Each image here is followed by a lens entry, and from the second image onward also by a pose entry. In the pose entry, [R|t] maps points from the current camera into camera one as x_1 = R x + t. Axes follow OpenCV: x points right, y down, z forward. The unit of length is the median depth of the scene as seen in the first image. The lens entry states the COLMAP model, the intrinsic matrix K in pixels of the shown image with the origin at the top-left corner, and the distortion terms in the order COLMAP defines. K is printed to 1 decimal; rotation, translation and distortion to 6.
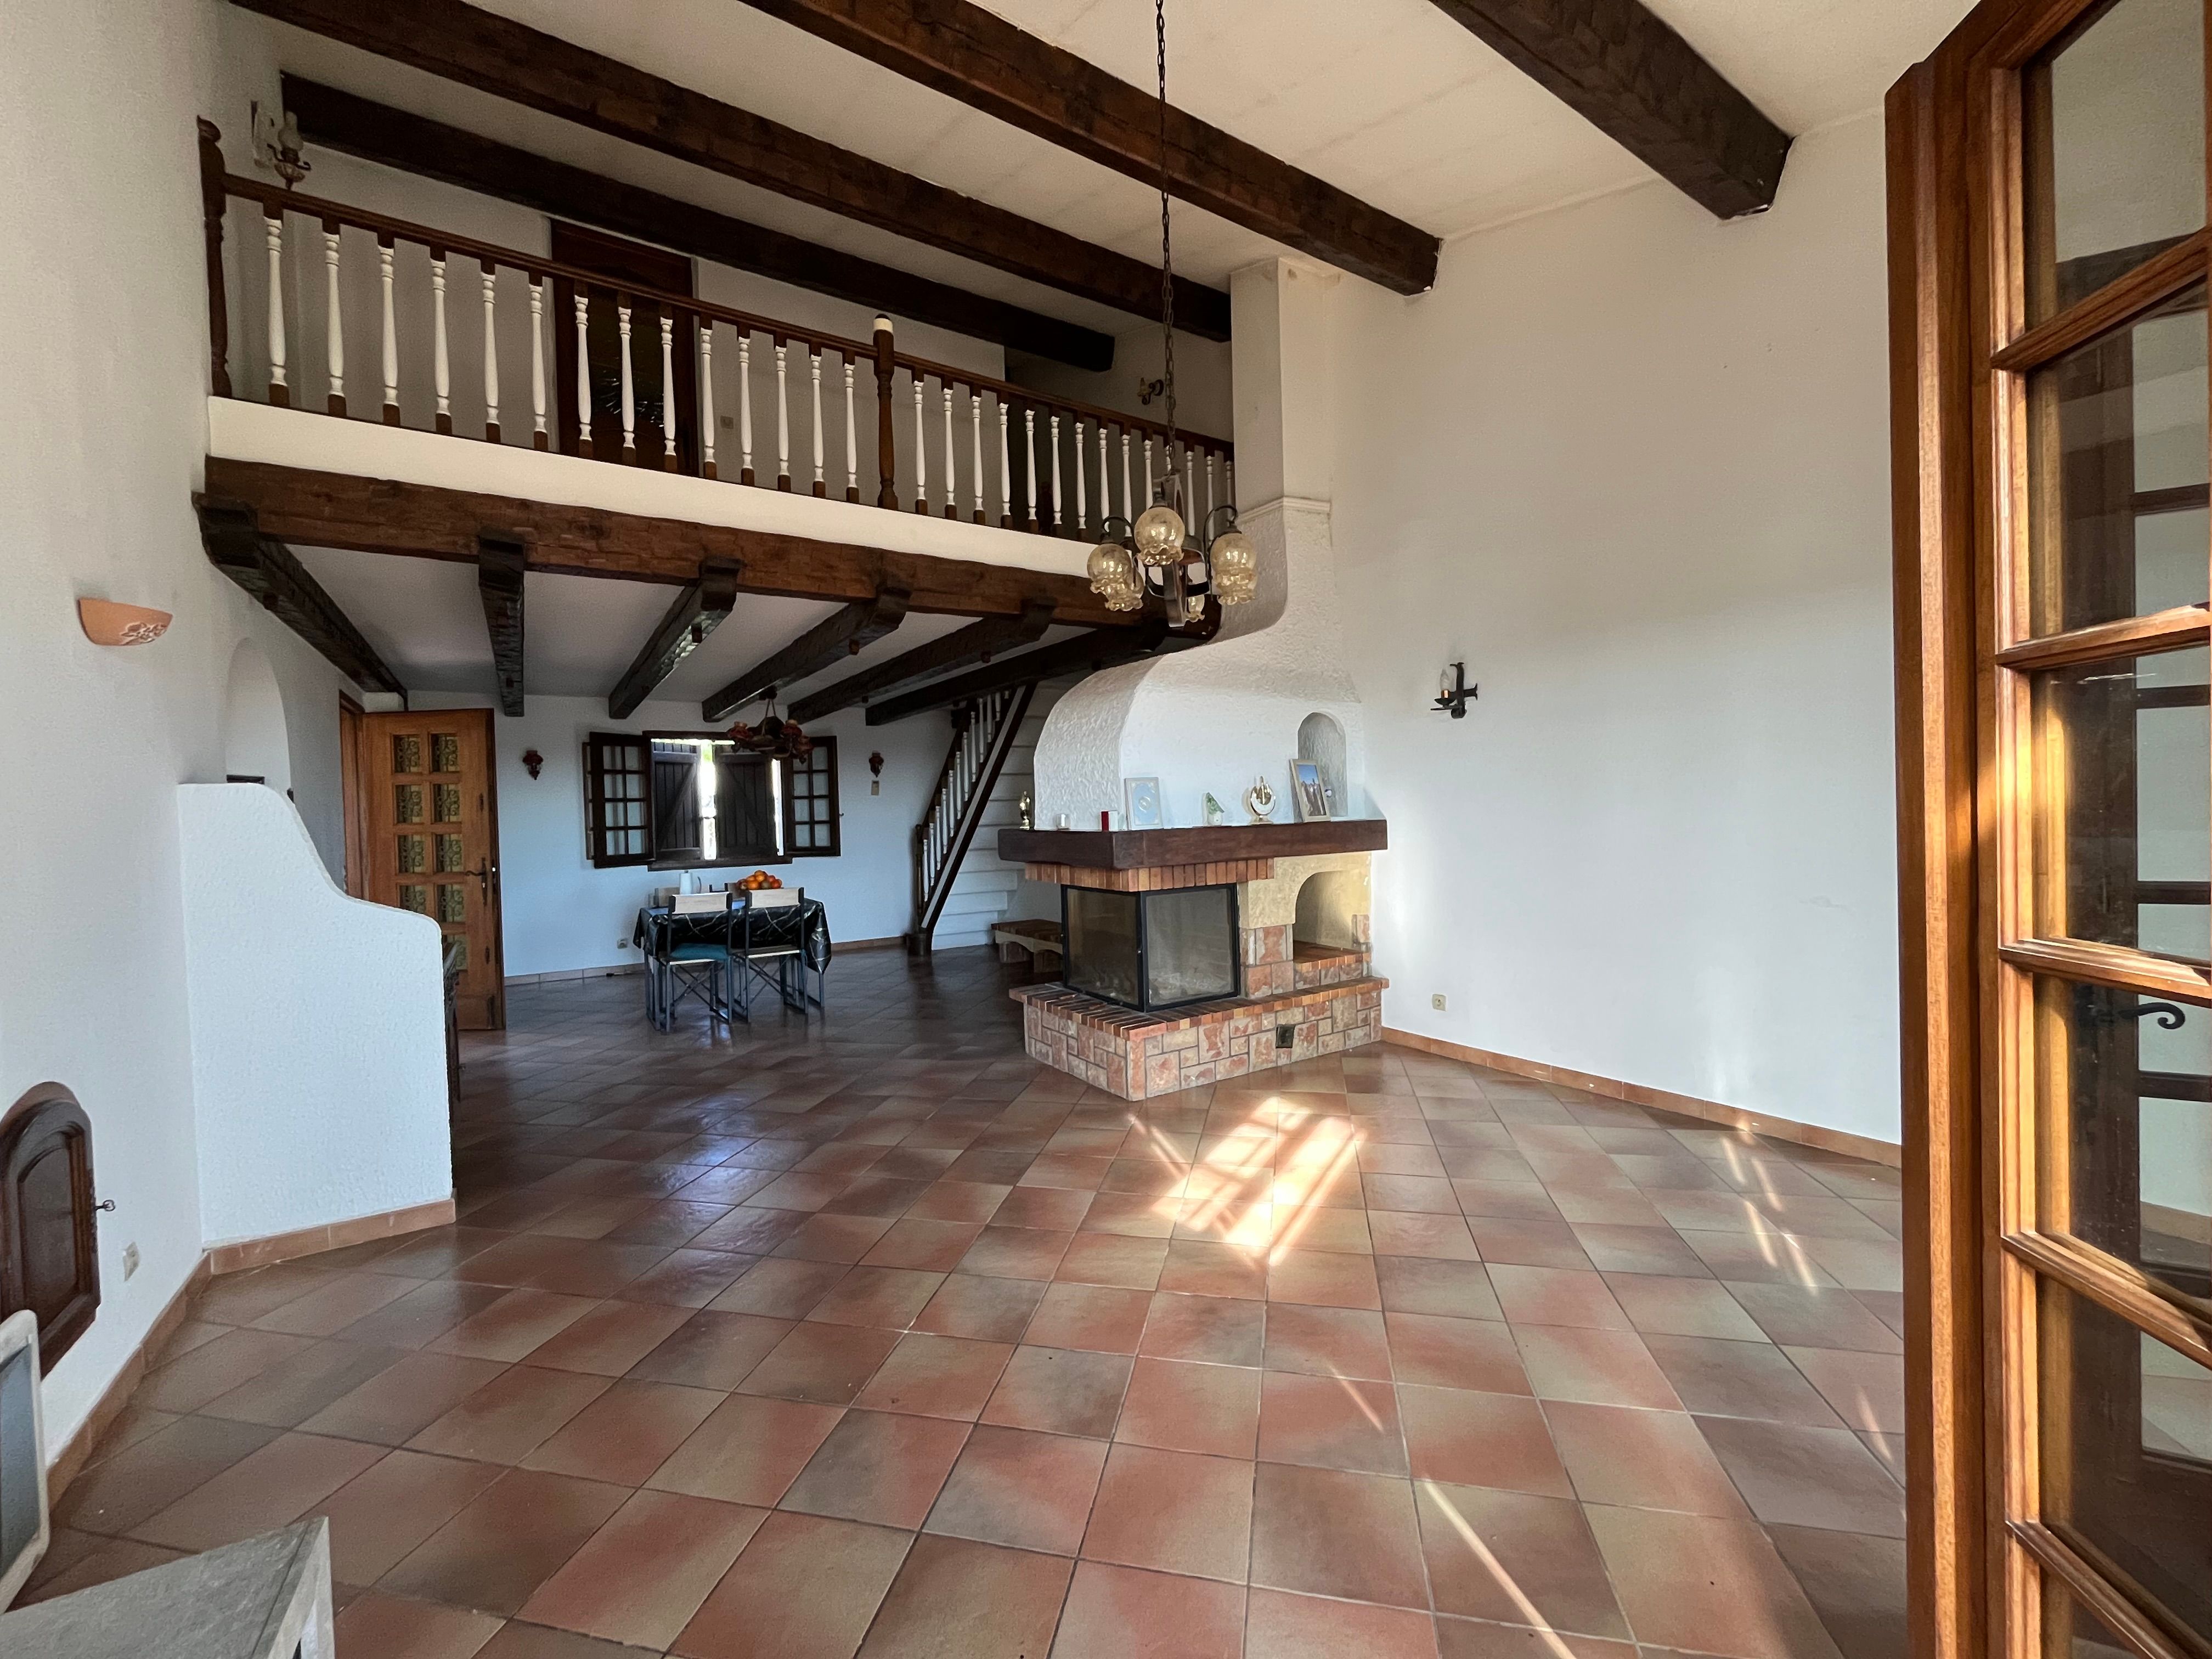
lens RADIAL K [[890.3, 0, 1084.8], [0, 890.3, 841.0], [0, 0, 1]] dist [-0.002478, -0.000676]
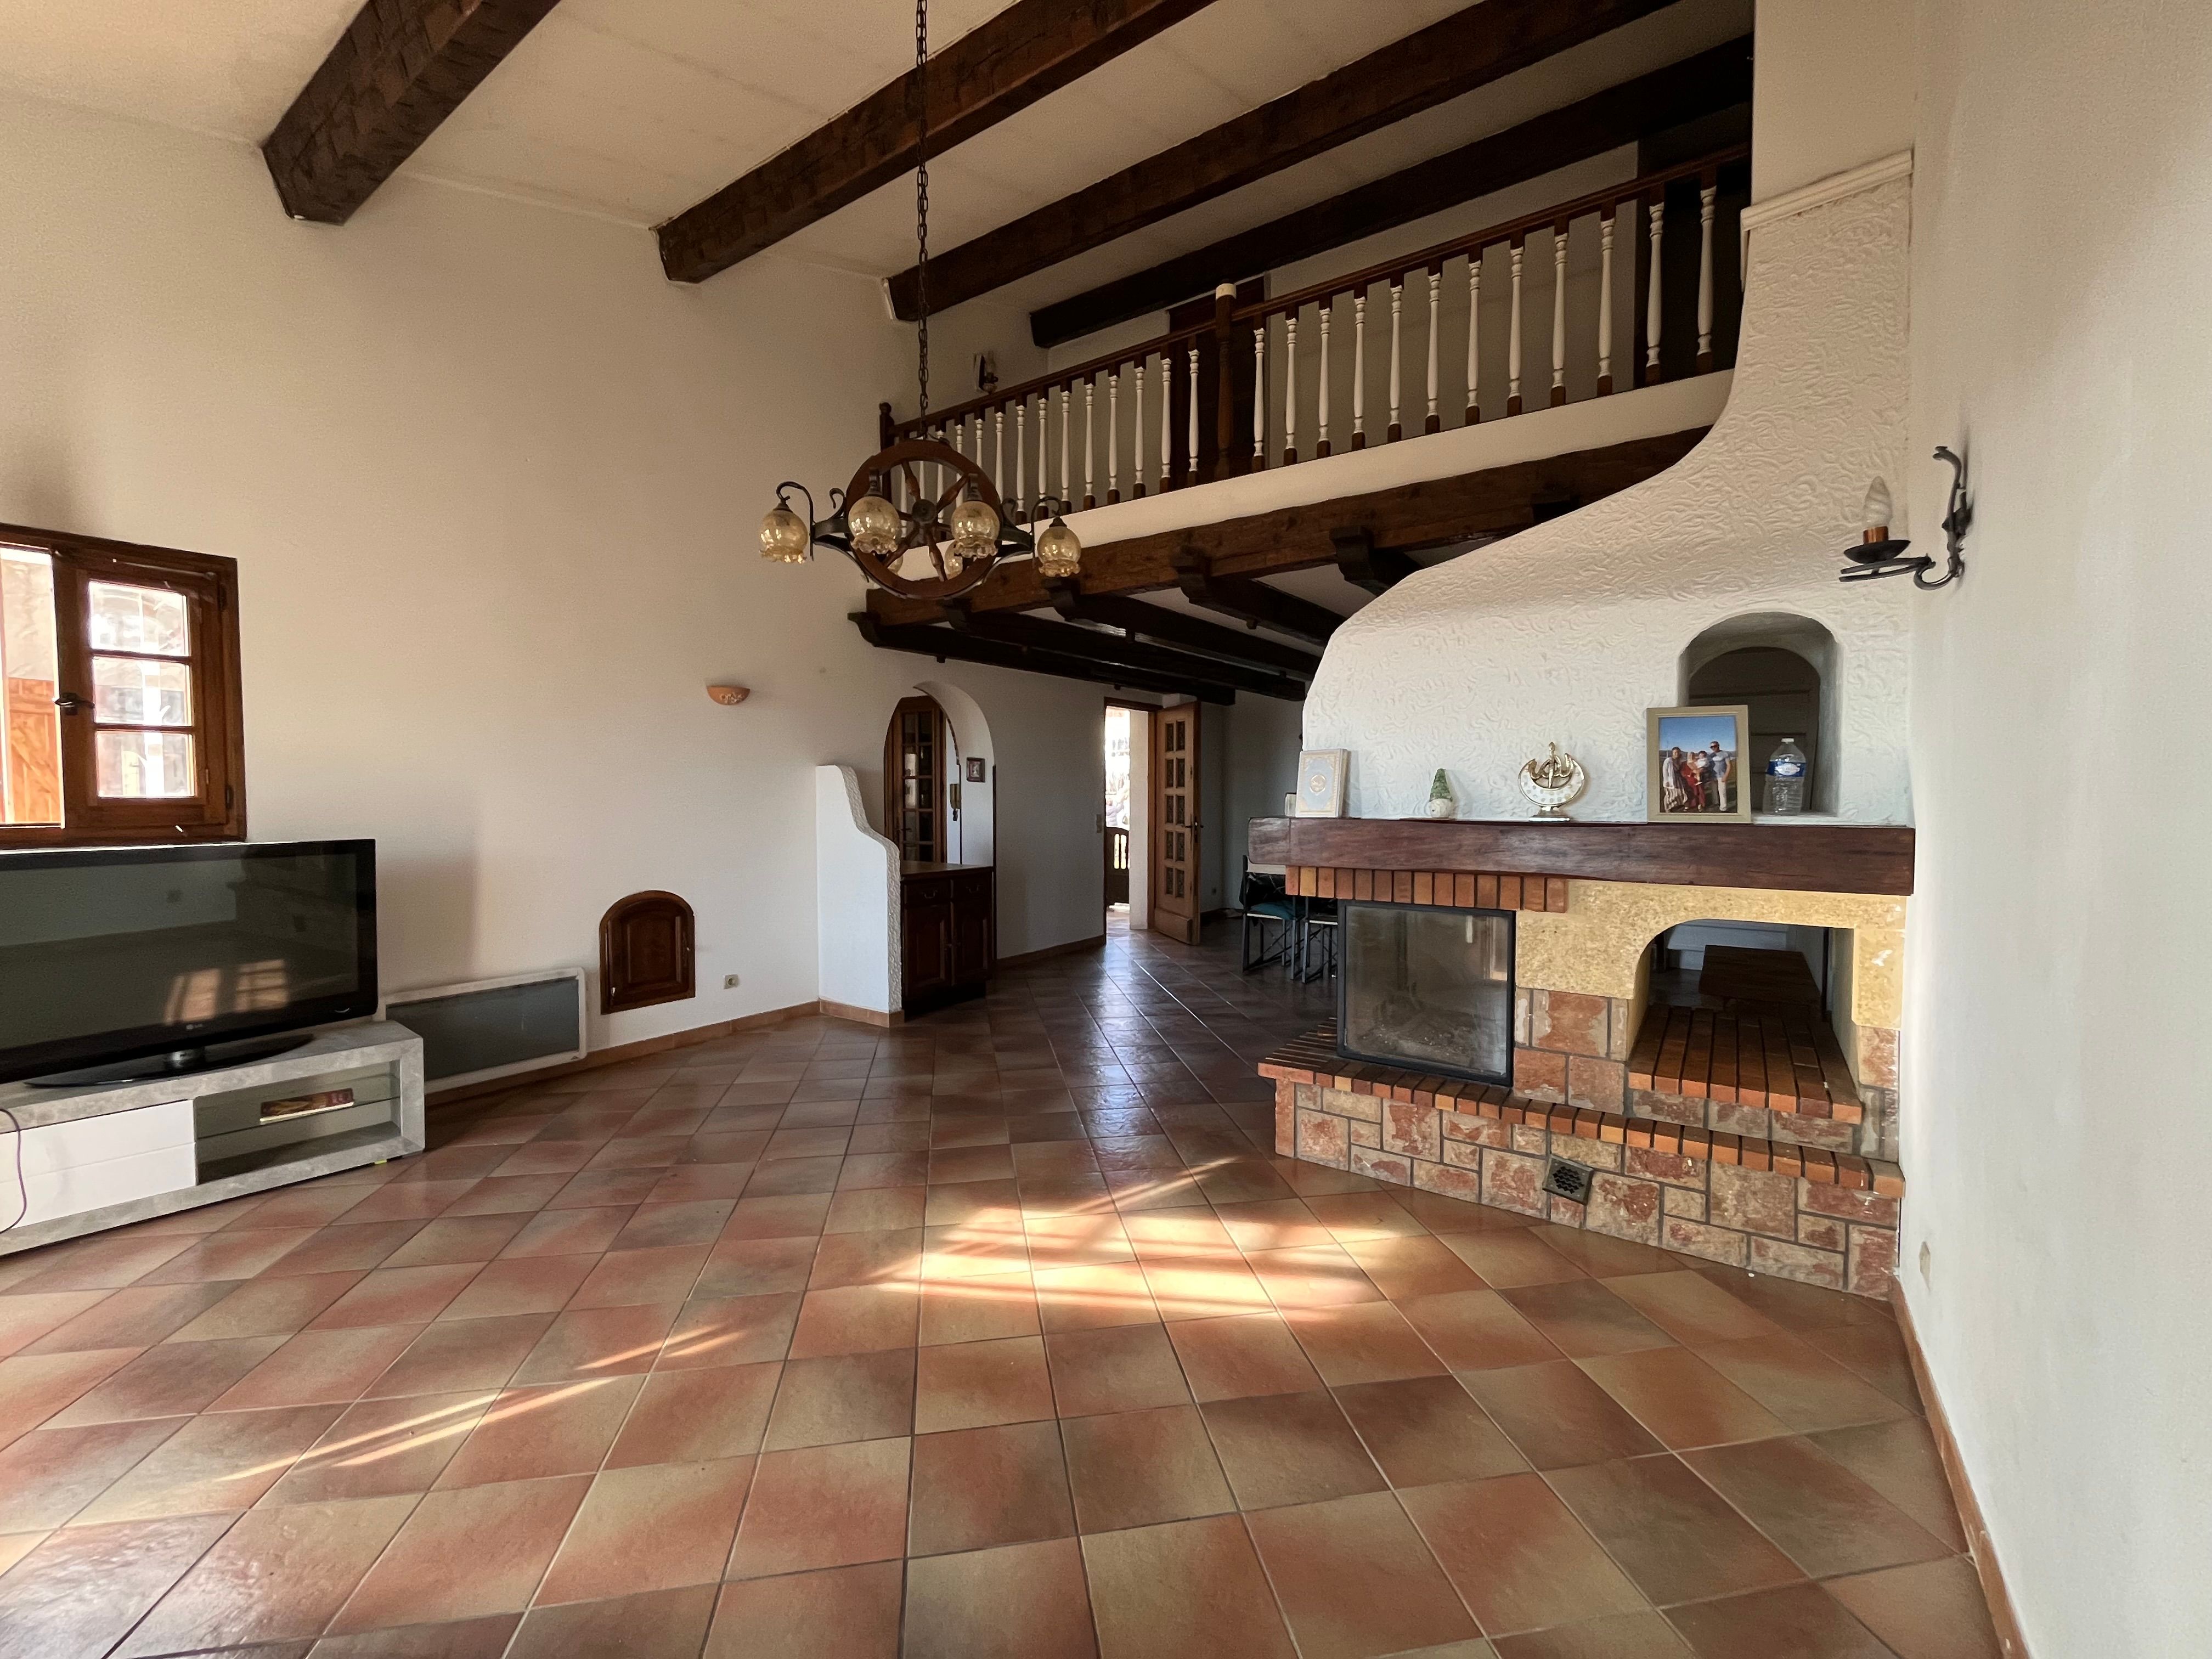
lens RADIAL K [[890.3, 0, 1087.3], [0, 890.3, 816.9], [0, 0, 1]] dist [-0.002478, -0.000676]
pose [[0.370320, 0.063639, -0.926722, 0.664266], [-0.027126, 0.997966, 0.057692, -0.050642], [0.928508, 0.003773, 0.371293, 0.492289]]
